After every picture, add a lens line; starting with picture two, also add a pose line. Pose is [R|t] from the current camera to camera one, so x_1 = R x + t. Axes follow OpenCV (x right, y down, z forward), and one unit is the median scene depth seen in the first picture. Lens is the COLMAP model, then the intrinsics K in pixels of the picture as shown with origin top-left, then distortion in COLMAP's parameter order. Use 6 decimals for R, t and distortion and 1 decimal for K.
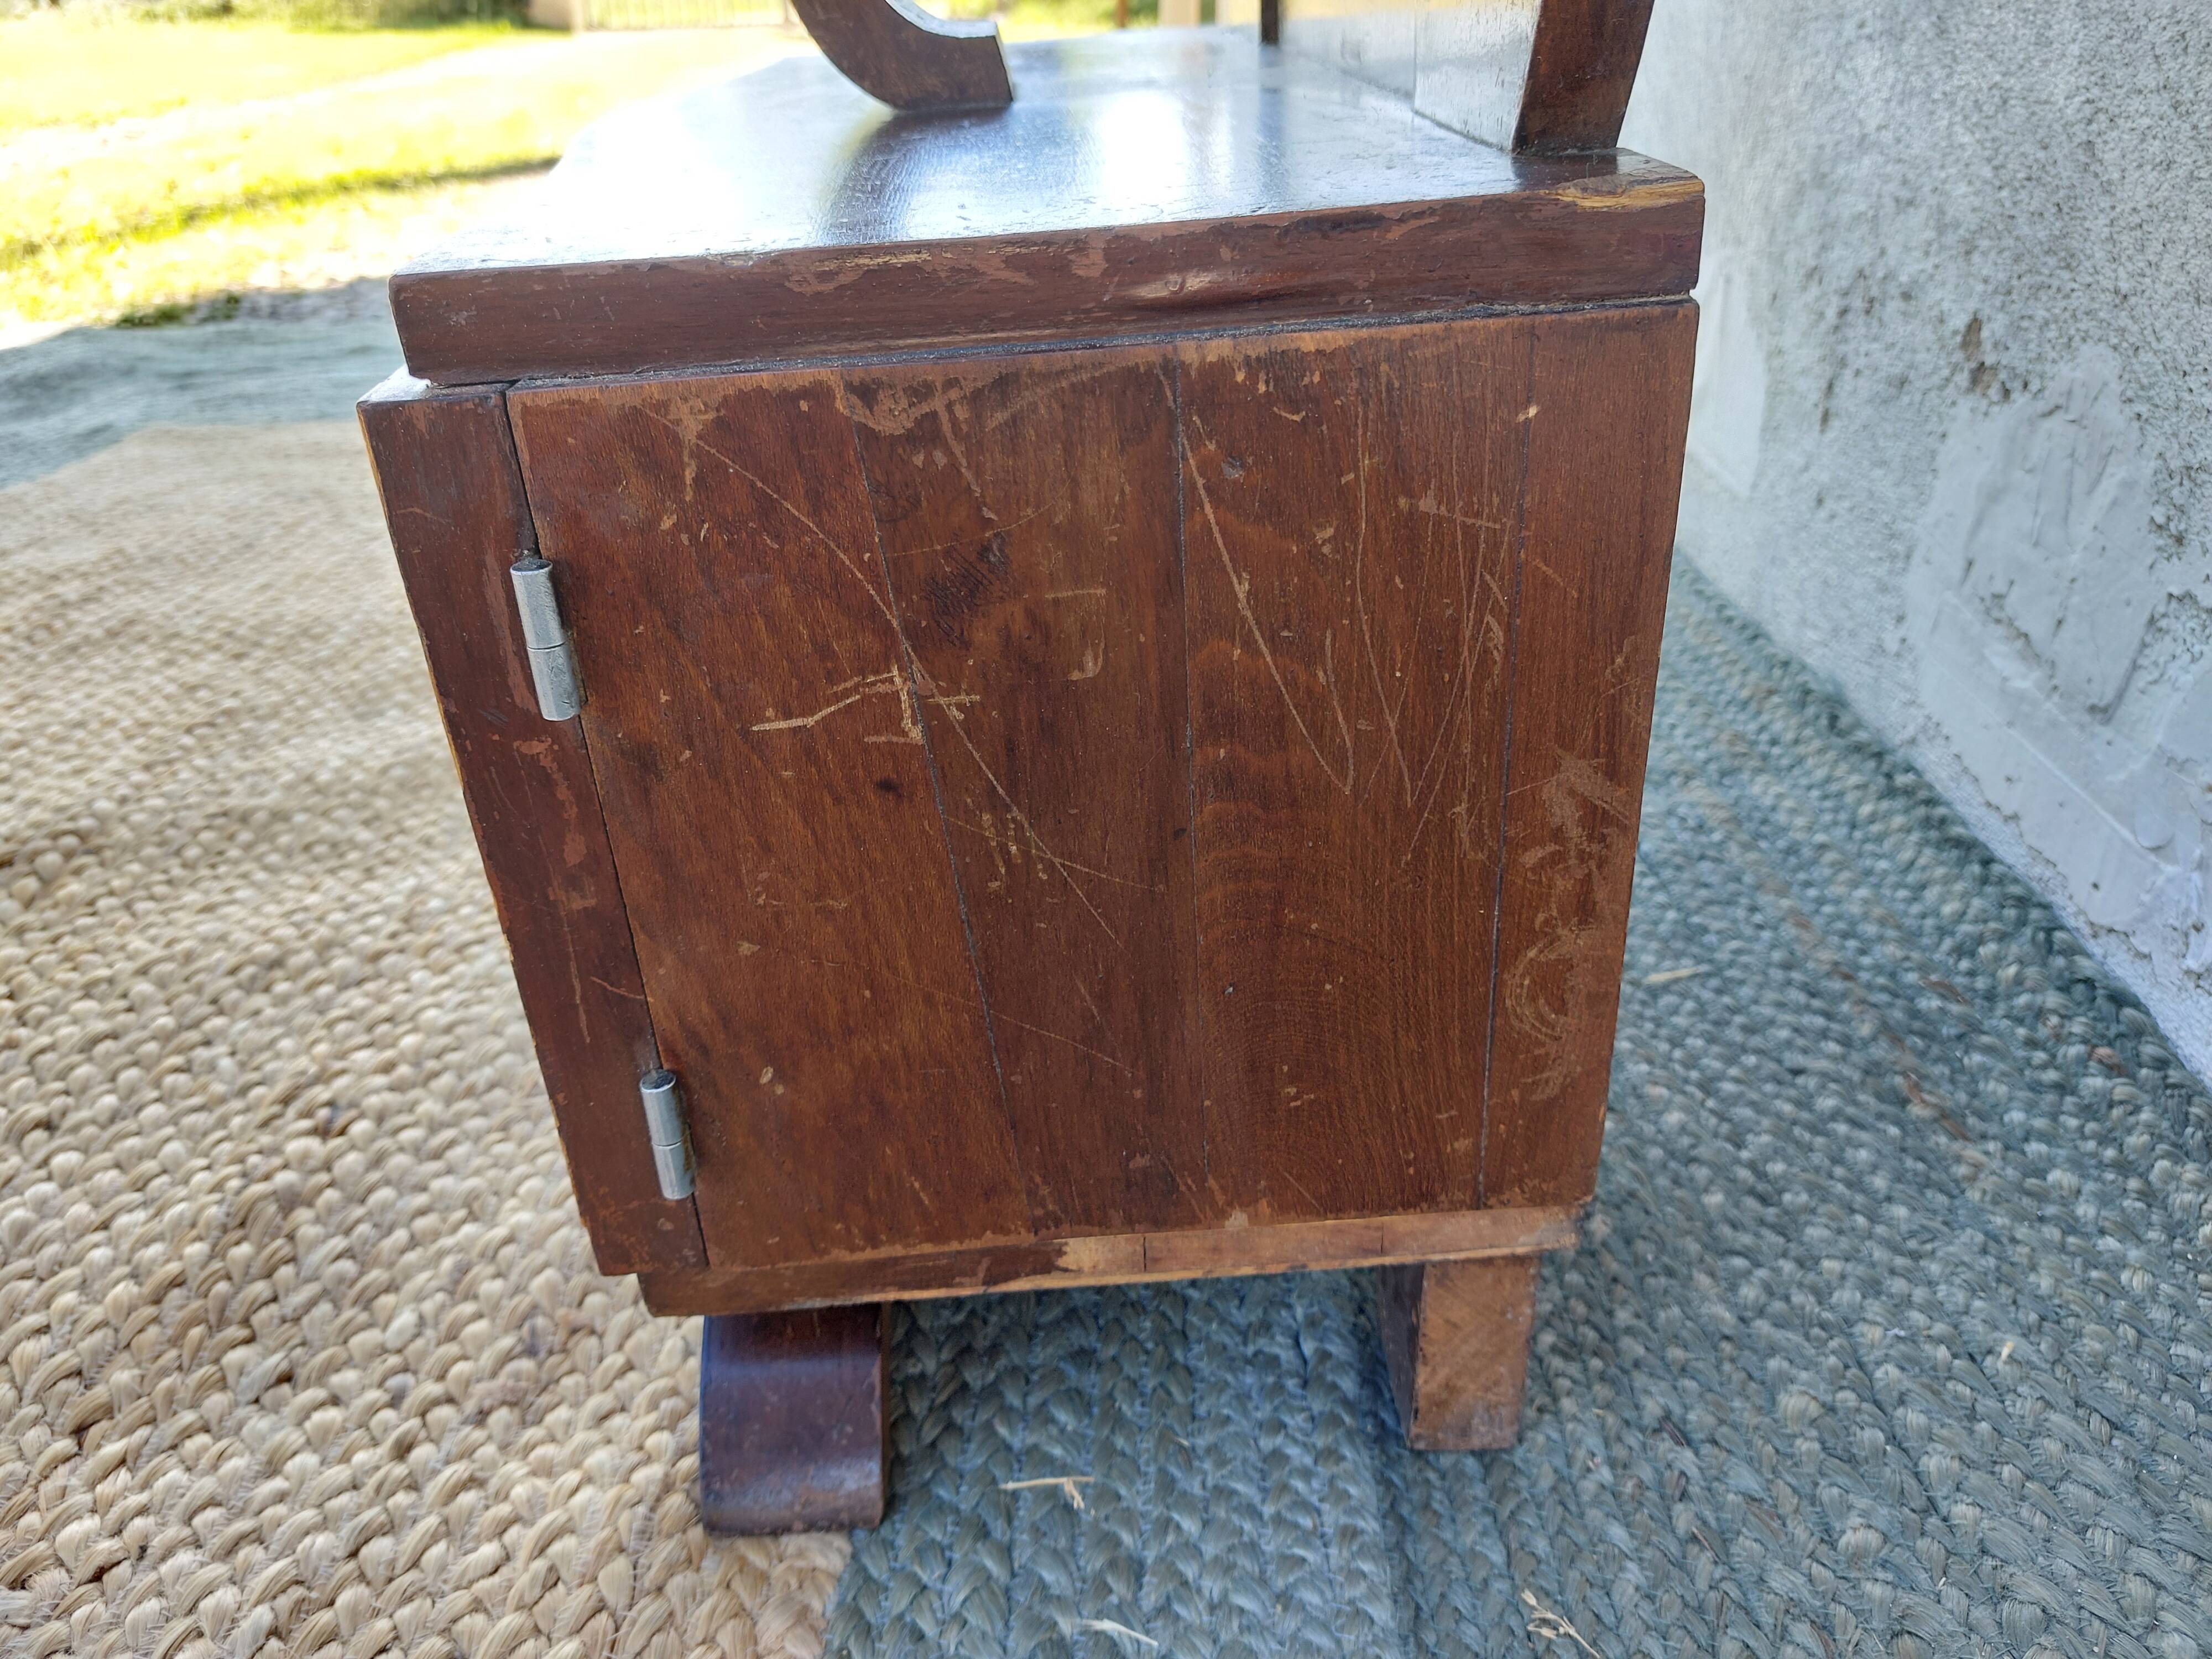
lens RADIAL K [[1670.7, 0, 1099.1], [0, 1670.7, 826.6], [0, 0, 1]] dist [0.022208, -0.035146]
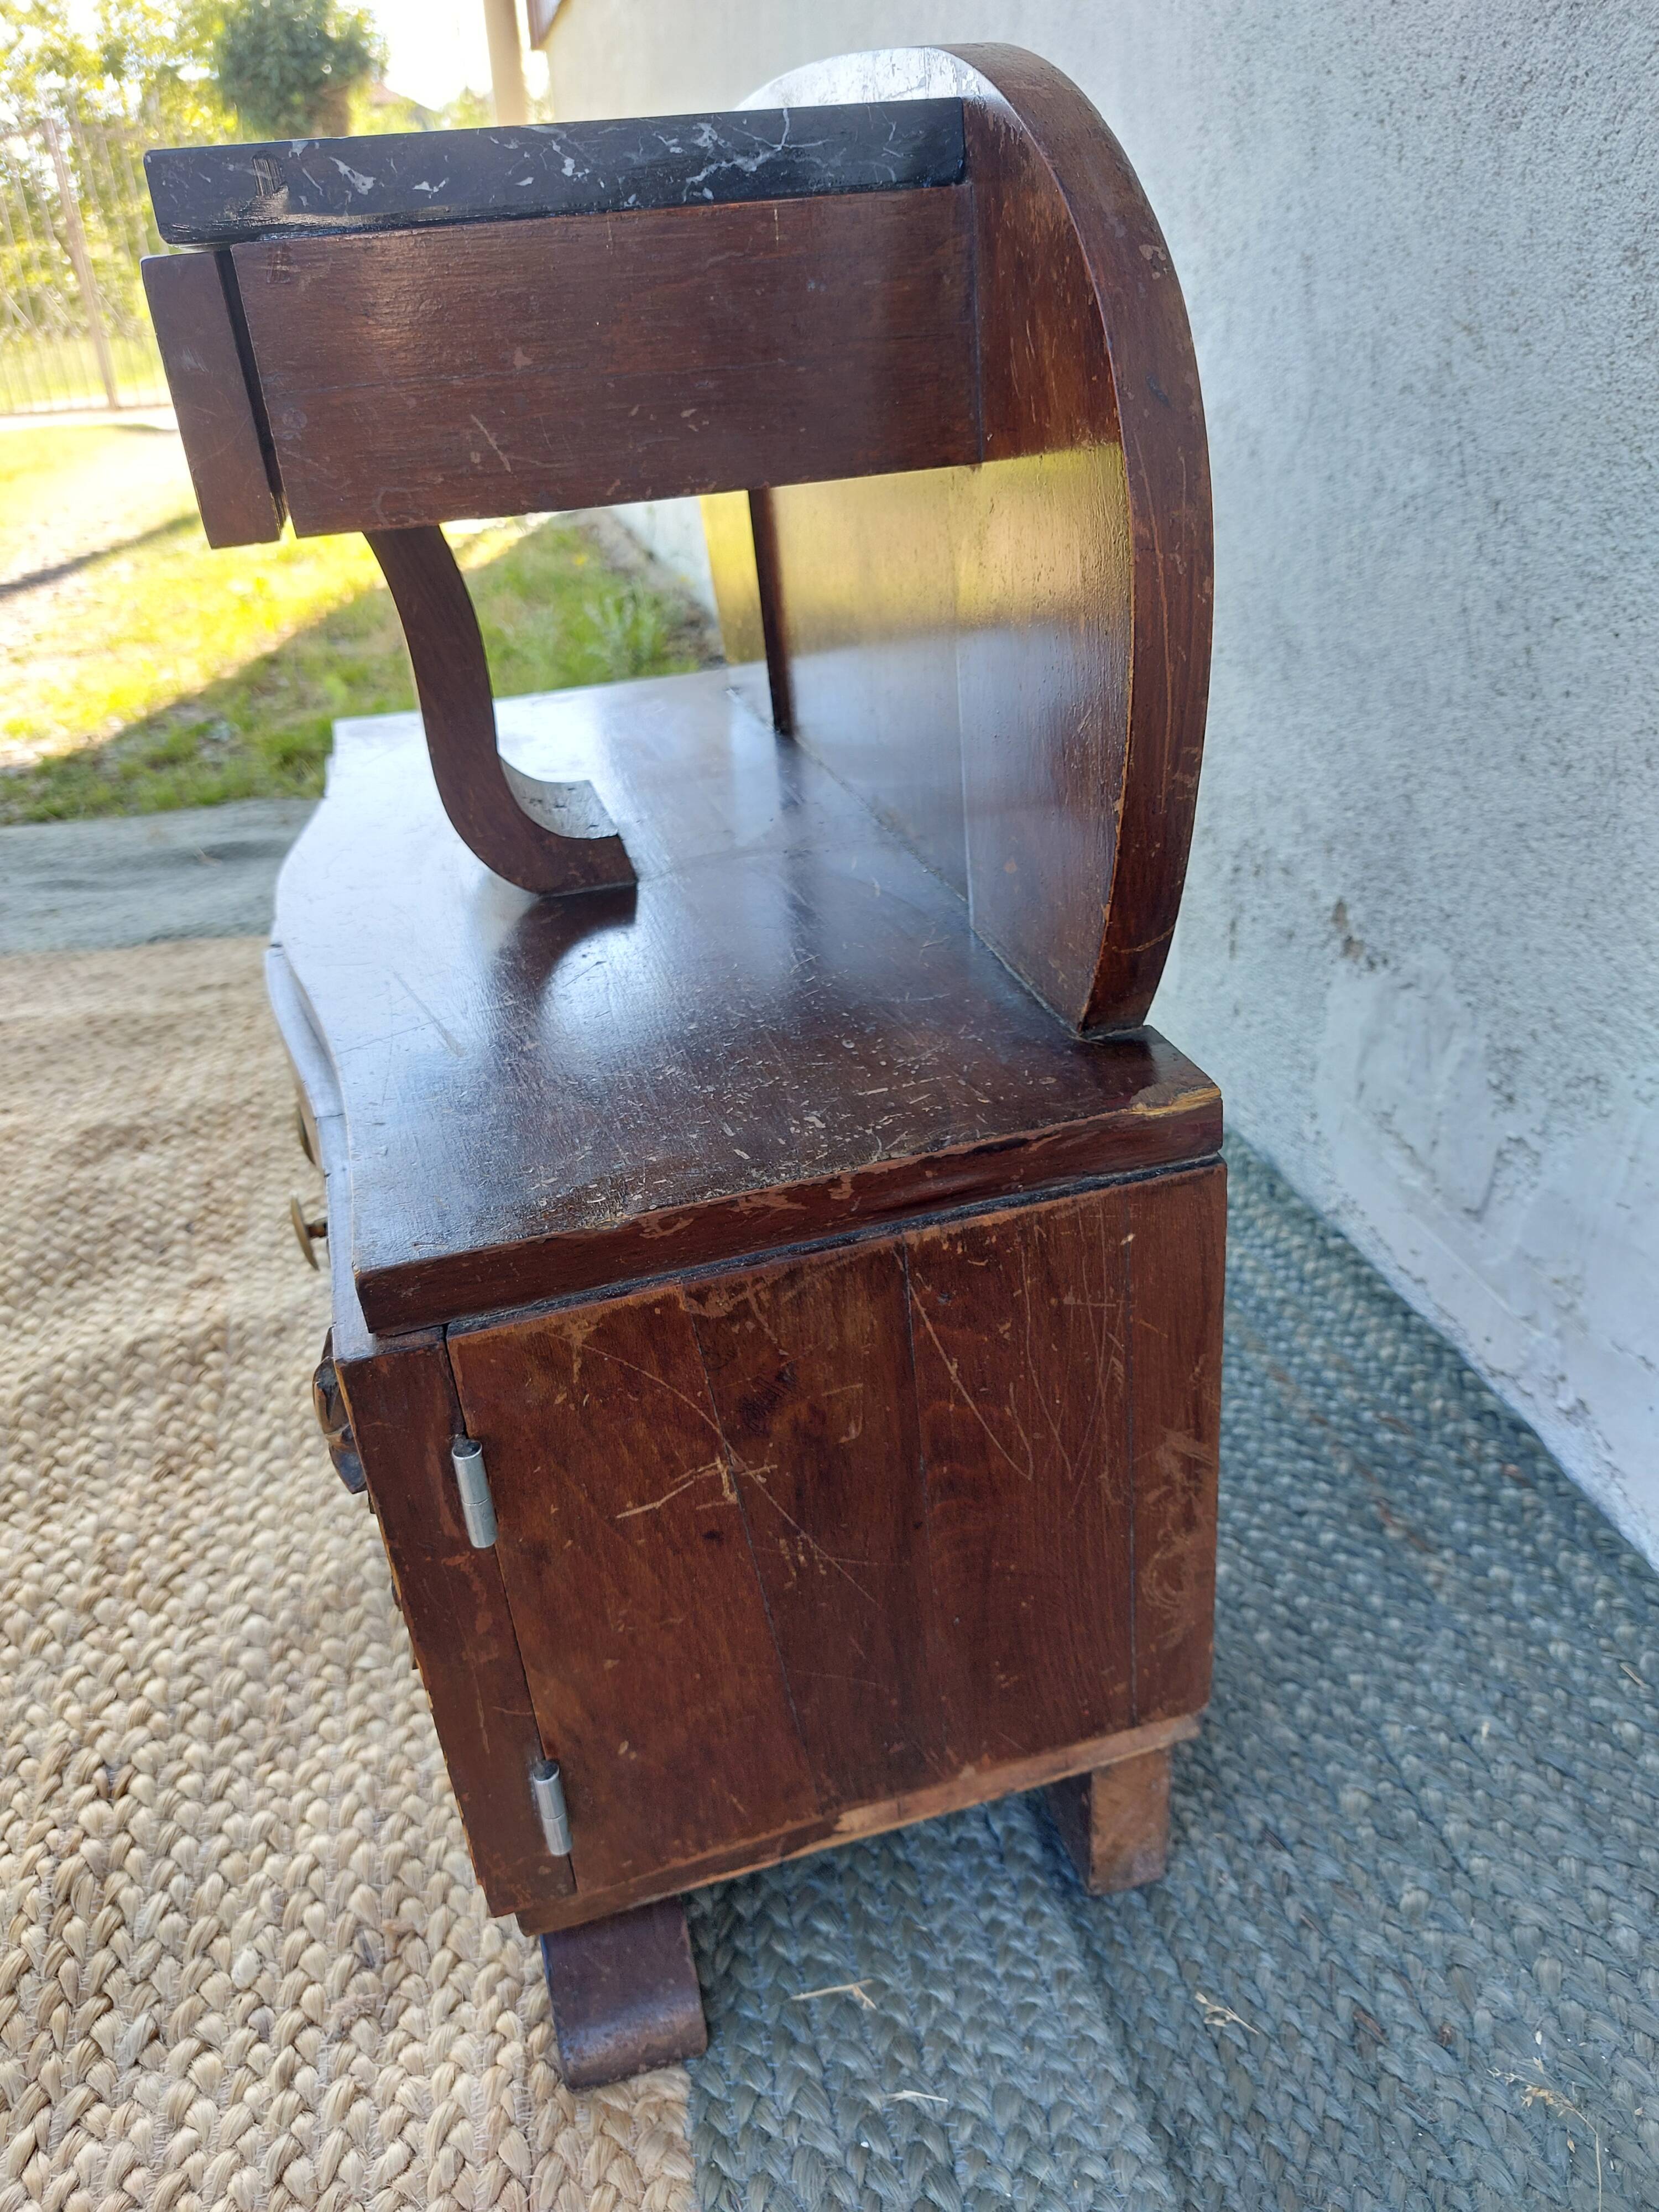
lens RADIAL K [[1660.8, 0, 855.9], [0, 1660.8, 1089.8], [0, 0, 1]] dist [0.038931, -0.053756]
pose [[0.972380, -0.123544, 0.198025, -0.161682], [0.130393, 0.991221, -0.021879, -0.232289], [-0.193583, 0.047096, 0.979953, -0.260655]]
